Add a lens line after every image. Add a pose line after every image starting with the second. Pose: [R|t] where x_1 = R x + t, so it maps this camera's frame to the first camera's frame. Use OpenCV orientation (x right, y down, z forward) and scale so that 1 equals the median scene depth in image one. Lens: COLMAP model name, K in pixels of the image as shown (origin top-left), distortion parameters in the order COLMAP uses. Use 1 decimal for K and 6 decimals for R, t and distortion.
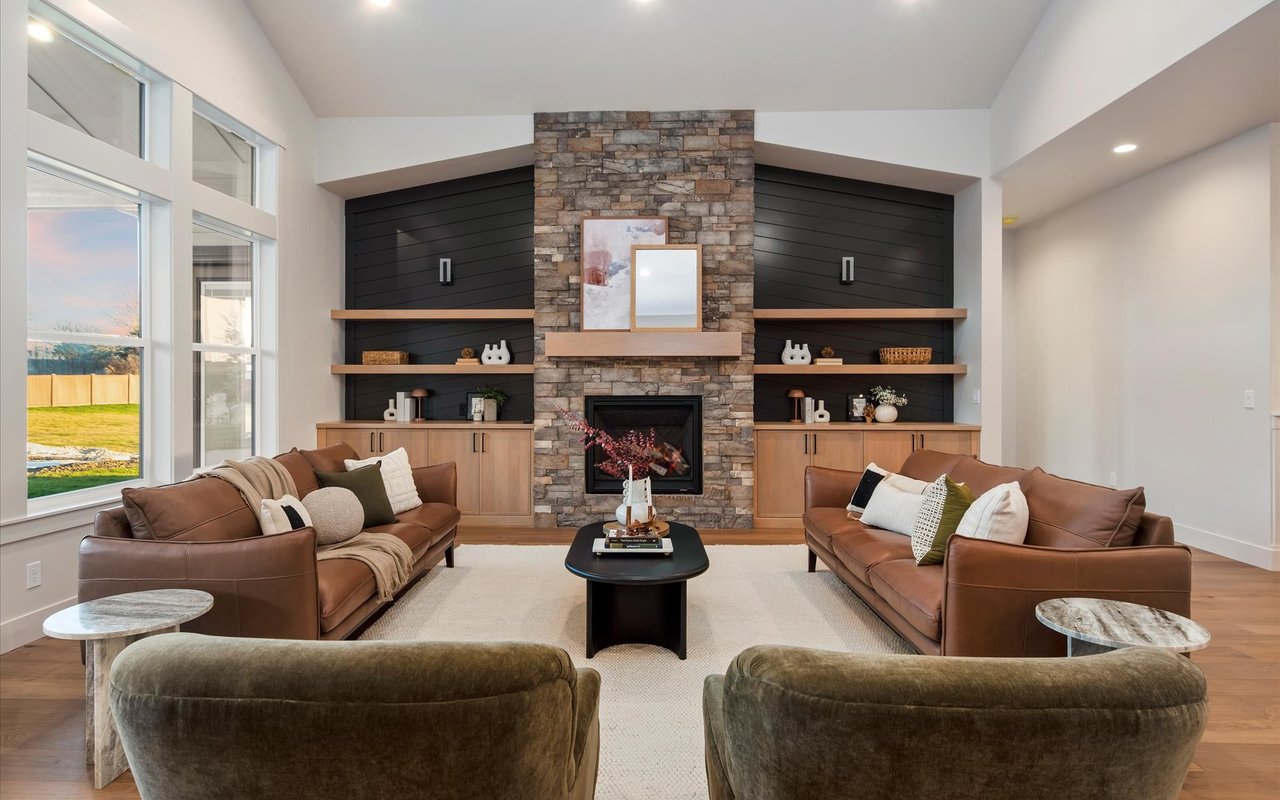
lens RADIAL K [[716.5, 0, 638.7], [0, 716.5, 392.1], [0, 0, 1]] dist [0.003754, -0.000292]
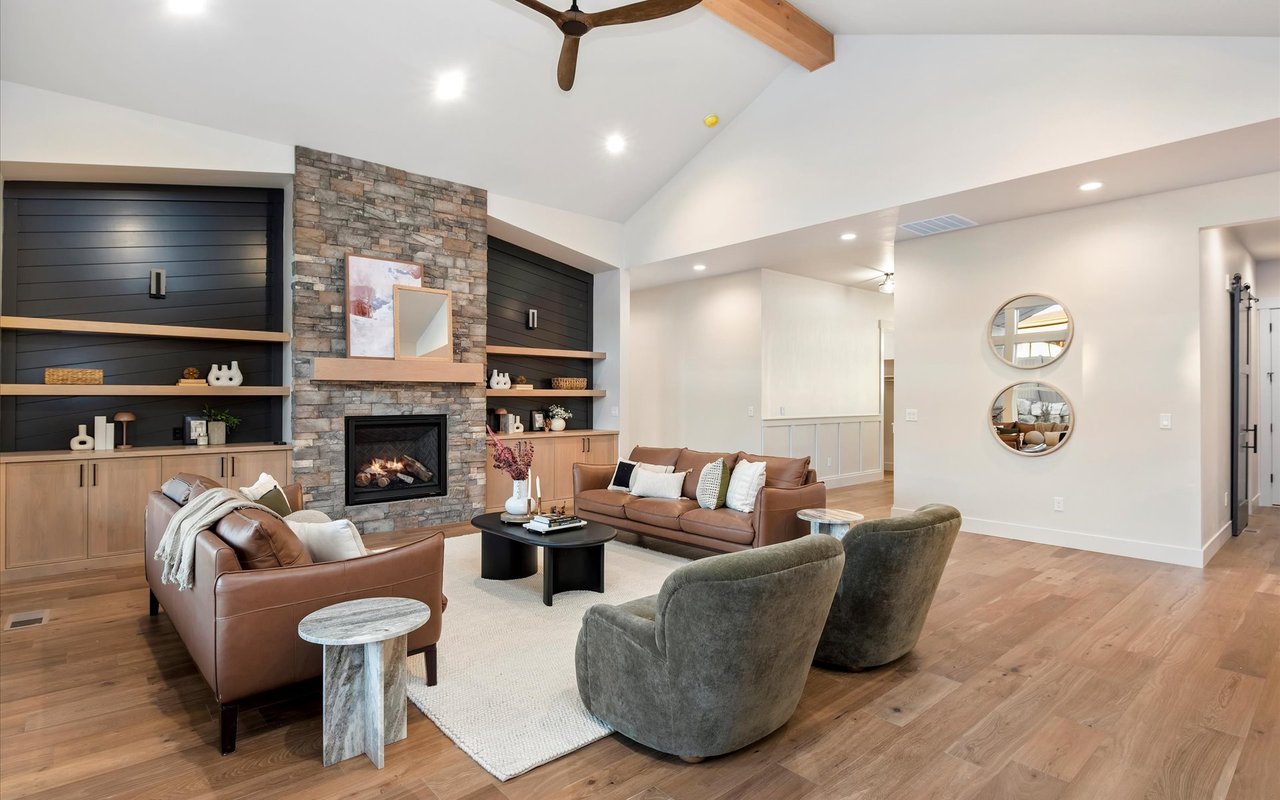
lens RADIAL K [[647.2, 0, 640.0], [0, 647.2, 400.0], [0, 0, 1]] dist [0.002372, 0.000277]
pose [[0.722124, -0.003078, 0.691756, -0.436072], [0.005900, 0.999981, -0.001709, -0.015675], [-0.691738, 0.005316, 0.722129, -0.021002]]
